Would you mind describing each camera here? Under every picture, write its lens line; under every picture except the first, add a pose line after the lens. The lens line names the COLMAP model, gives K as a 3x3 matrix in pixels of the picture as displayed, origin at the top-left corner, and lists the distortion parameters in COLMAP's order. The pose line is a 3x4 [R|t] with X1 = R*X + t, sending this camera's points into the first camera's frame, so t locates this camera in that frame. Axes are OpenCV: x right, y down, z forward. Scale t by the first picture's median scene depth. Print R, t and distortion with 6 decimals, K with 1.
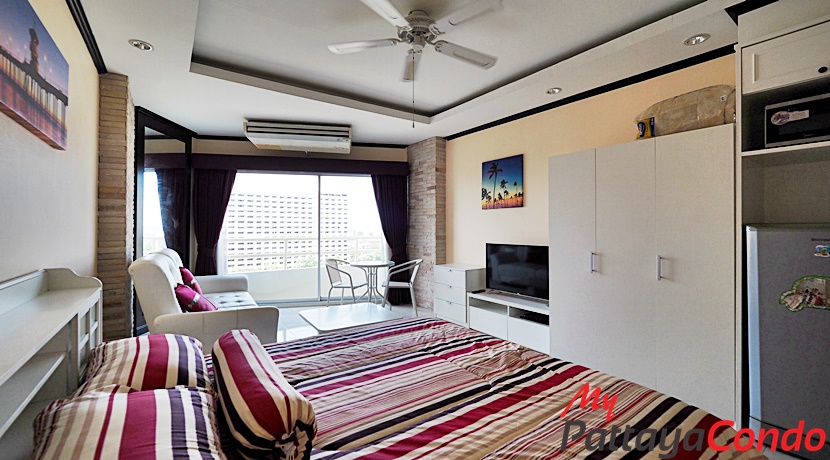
lens RADIAL K [[347.7, 0, 417.9], [0, 347.7, 228.4], [0, 0, 1]] dist [-0.005763, -0.000899]
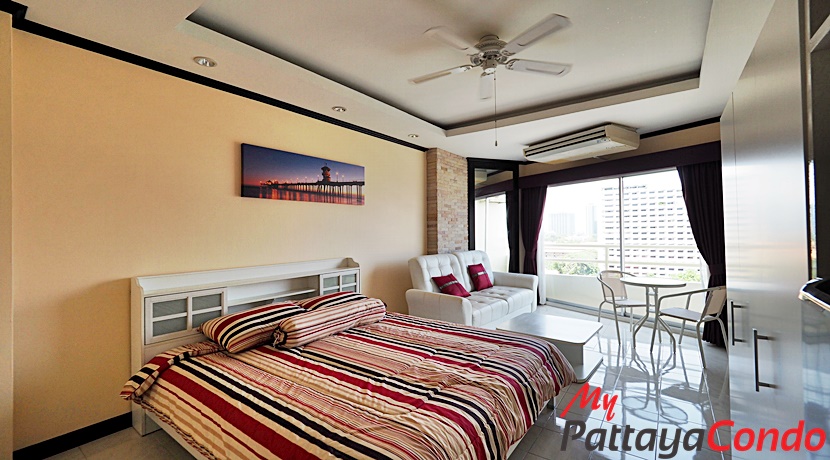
lens RADIAL K [[347.7, 0, 420.2], [0, 347.7, 228.5], [0, 0, 1]] dist [-0.005763, -0.000899]
pose [[0.314596, -0.009697, -0.949176, 0.541063], [0.011089, 0.999917, -0.006539, -0.025224], [0.949161, -0.008468, 0.314677, 0.278825]]
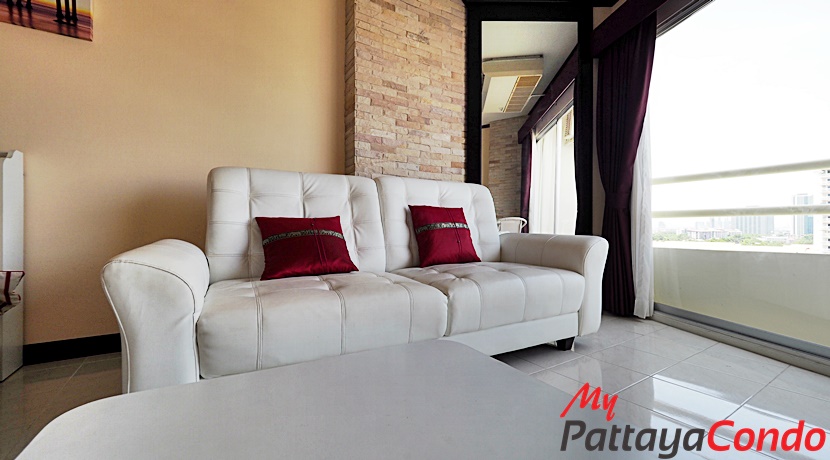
lens RADIAL K [[347.7, 0, 420.5], [0, 347.7, 228.3], [0, 0, 1]] dist [-0.005763, -0.000899]
pose [[-0.057874, 0.000382, -0.998324, -0.054921], [0.001923, 0.999998, 0.000272, 0.131734], [0.998322, -0.001905, -0.057874, 0.865206]]
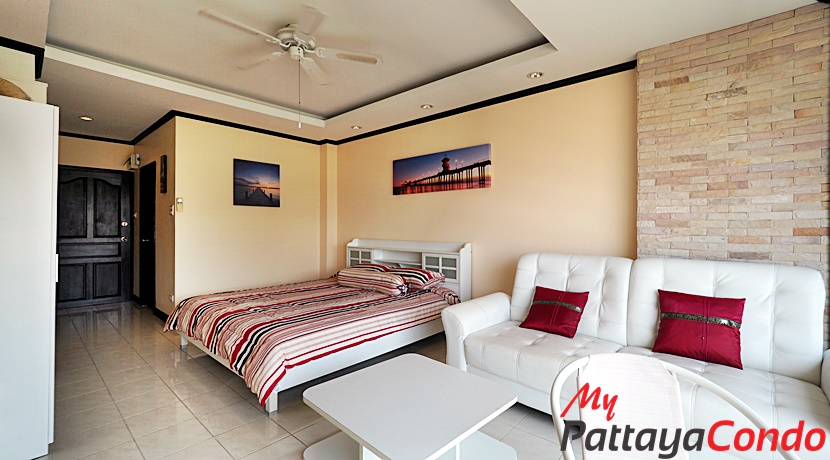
lens RADIAL K [[347.7, 0, 416.1], [0, 347.7, 225.3], [0, 0, 1]] dist [-0.005763, -0.000899]
pose [[-0.975024, -0.004872, -0.222045, -0.072379], [-0.003971, 0.999982, -0.004502, 0.002689], [0.222063, -0.003508, -0.975026, 1.260008]]
